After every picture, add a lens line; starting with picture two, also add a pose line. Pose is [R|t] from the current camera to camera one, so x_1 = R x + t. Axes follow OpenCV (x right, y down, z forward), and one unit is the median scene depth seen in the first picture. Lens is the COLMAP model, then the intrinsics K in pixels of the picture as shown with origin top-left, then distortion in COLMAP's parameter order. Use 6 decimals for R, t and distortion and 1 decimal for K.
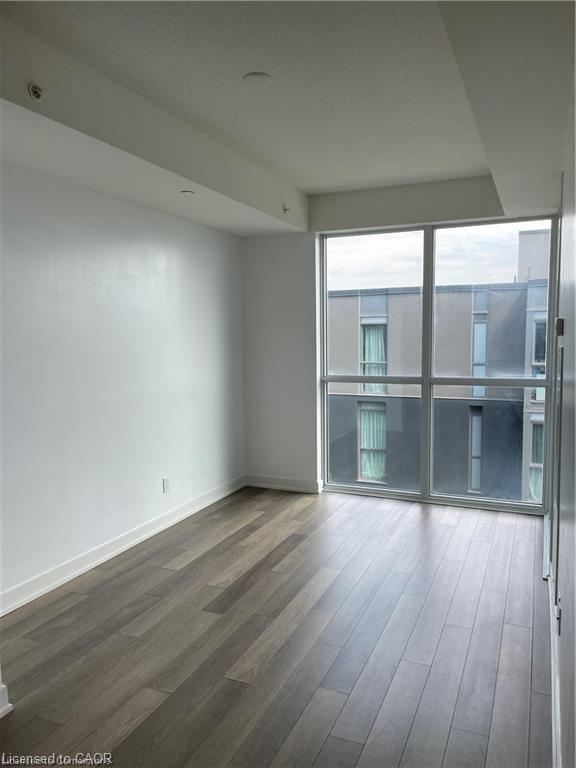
lens RADIAL K [[591.8, 0, 289.1], [0, 591.8, 381.5], [0, 0, 1]] dist [0.062271, 0.000313]
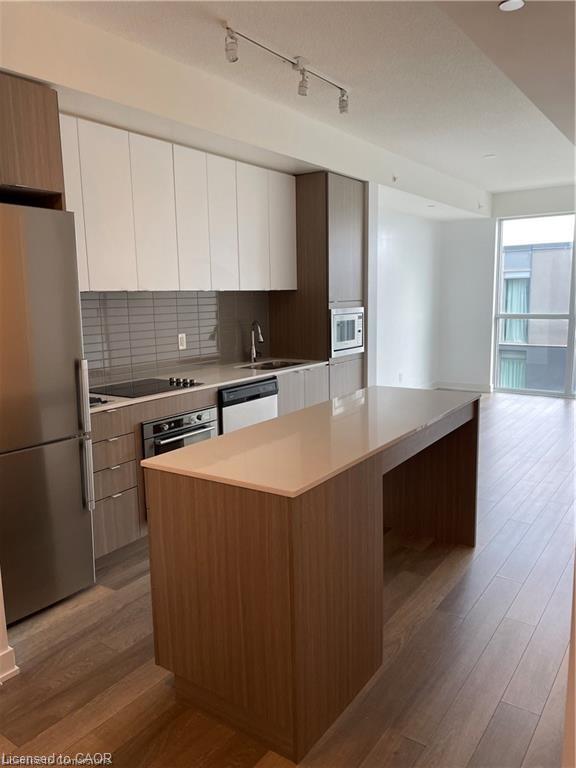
lens RADIAL K [[591.8, 0, 289.1], [0, 591.8, 381.5], [0, 0, 1]] dist [0.062271, 0.000313]
pose [[0.979236, 0.023037, -0.201408, -0.048305], [-0.008495, 0.997312, 0.072773, 0.017586], [0.202543, -0.069551, 0.976800, -0.193093]]
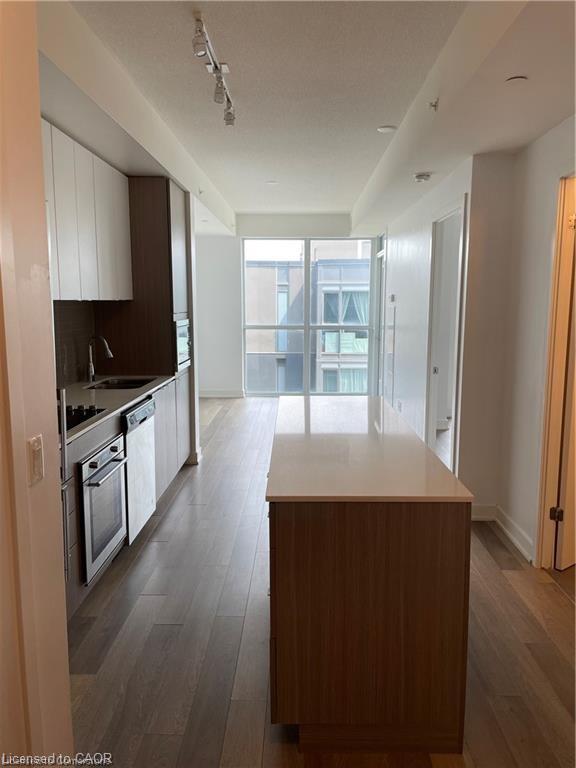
lens RADIAL K [[591.8, 0, 289.1], [0, 591.8, 381.5], [0, 0, 1]] dist [0.062271, 0.000313]
pose [[0.929625, -0.041896, 0.366117, -0.139439], [0.021437, 0.997982, 0.059770, 0.015995], [-0.367882, -0.047715, 0.928647, -0.183123]]
